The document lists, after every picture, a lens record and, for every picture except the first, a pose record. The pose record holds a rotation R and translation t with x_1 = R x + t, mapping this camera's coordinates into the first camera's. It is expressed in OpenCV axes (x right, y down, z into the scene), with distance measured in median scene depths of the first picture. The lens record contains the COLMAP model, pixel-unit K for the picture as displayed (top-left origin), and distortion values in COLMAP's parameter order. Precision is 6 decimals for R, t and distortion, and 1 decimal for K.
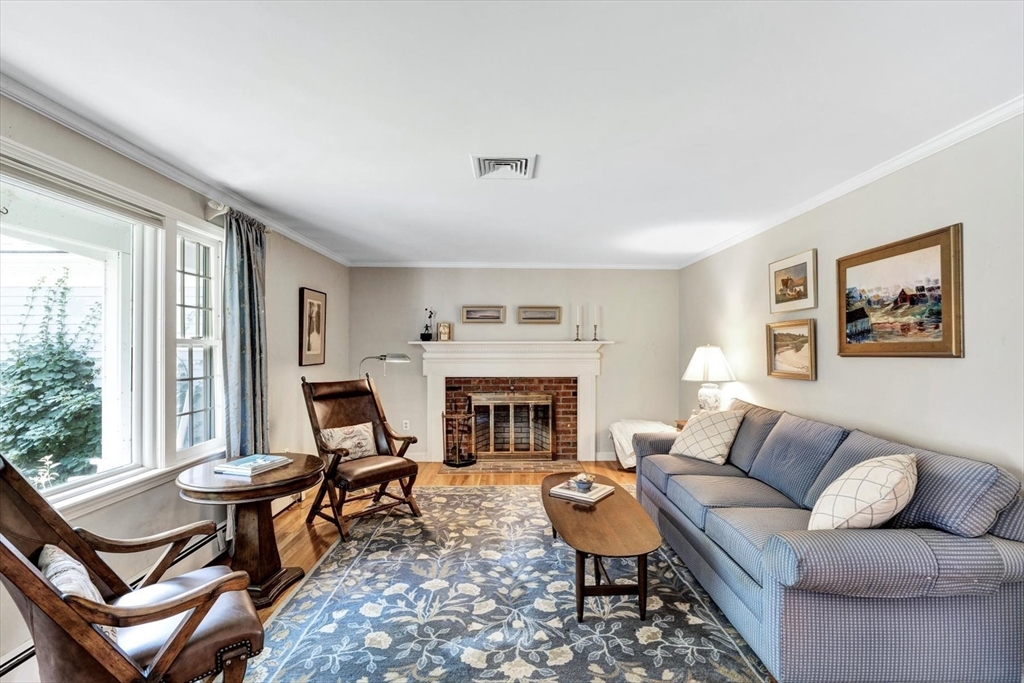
lens RADIAL K [[464.2, 0, 524.4], [0, 464.2, 347.0], [0, 0, 1]] dist [-0.001442, -0.000229]
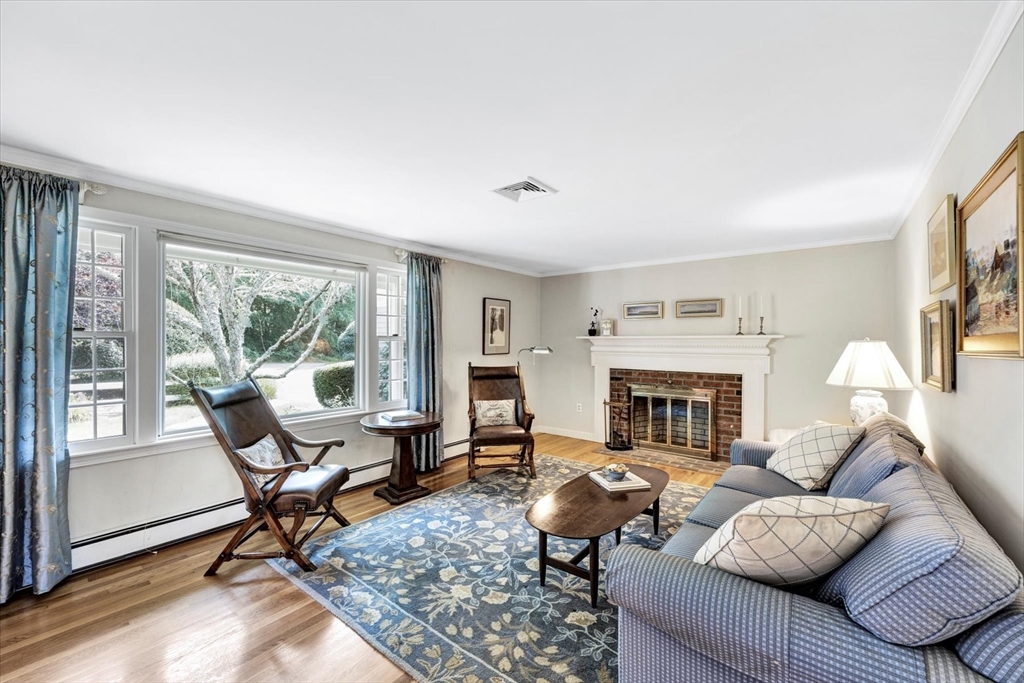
lens RADIAL K [[416.3, 0, 496.8], [0, 416.3, 341.8], [0, 0, 1]] dist [-0.000910, 0.000098]
pose [[0.758156, 0.003241, -0.652066, 0.357390], [-0.002412, 0.999995, 0.002166, 0.000034], [0.652069, -0.000070, 0.758160, 0.084226]]
